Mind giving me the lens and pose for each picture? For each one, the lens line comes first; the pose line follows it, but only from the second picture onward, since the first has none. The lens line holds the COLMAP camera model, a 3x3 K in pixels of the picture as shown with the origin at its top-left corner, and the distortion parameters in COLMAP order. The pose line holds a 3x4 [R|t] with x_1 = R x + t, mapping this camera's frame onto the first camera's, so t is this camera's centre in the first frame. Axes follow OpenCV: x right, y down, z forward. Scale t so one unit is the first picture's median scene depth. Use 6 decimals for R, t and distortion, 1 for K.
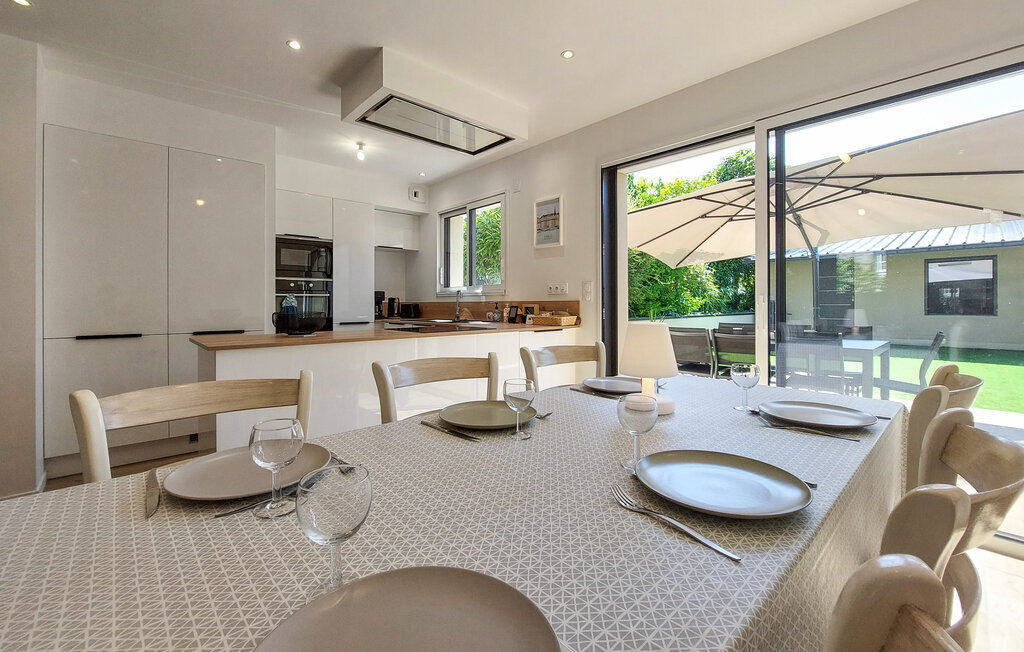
lens RADIAL K [[424.7, 0, 513.4], [0, 424.7, 309.5], [0, 0, 1]] dist [-0.014374, 0.000794]
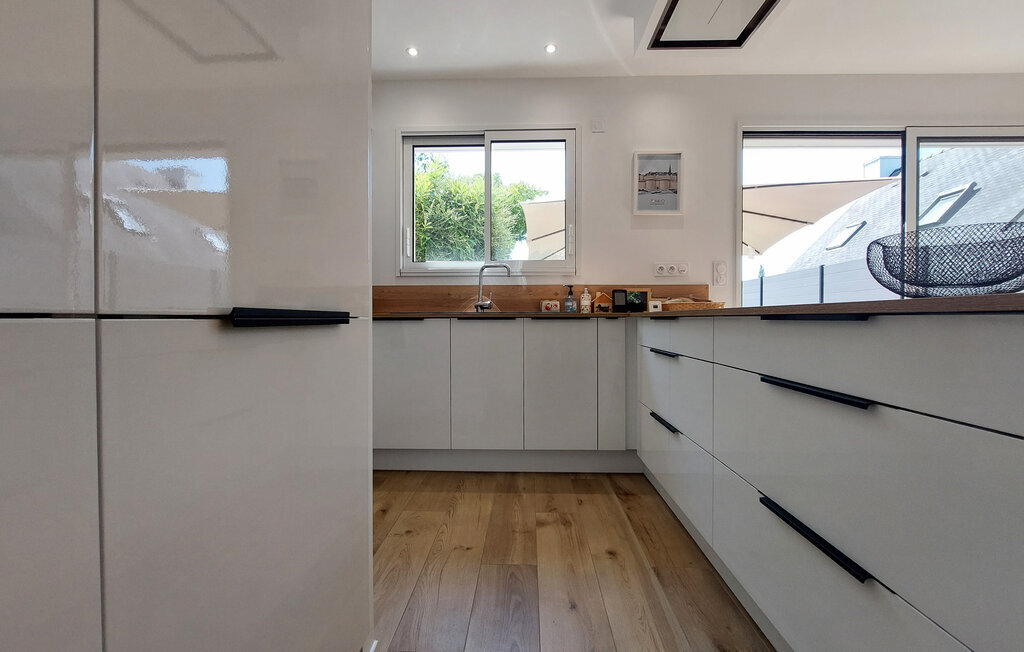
lens RADIAL K [[424.7, 0, 507.6], [0, 424.7, 323.6], [0, 0, 1]] dist [-0.014374, 0.000794]
pose [[0.715917, 0.002281, 0.698182, -0.577760], [0.002002, 0.999984, -0.005320, 0.046629], [-0.698183, 0.005206, 0.715901, 0.578249]]
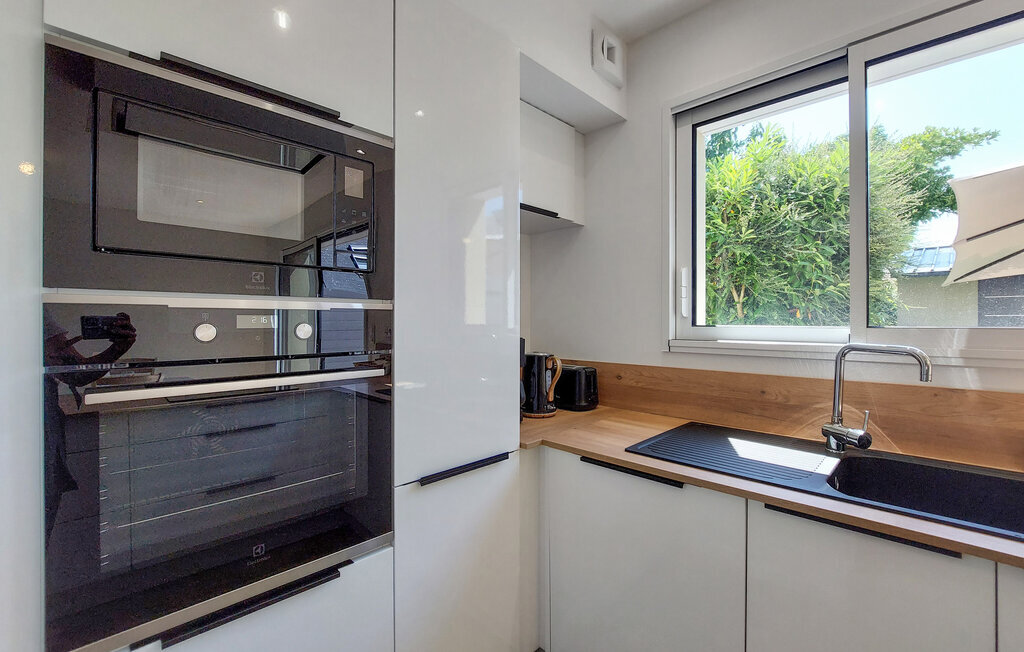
lens RADIAL K [[424.7, 0, 516.6], [0, 424.7, 320.4], [0, 0, 1]] dist [-0.014374, 0.000794]
pose [[0.999208, 0.004297, 0.039549, -0.383203], [-0.004101, 0.999979, -0.005020, -0.063821], [-0.039569, 0.004853, 0.999205, 0.793955]]
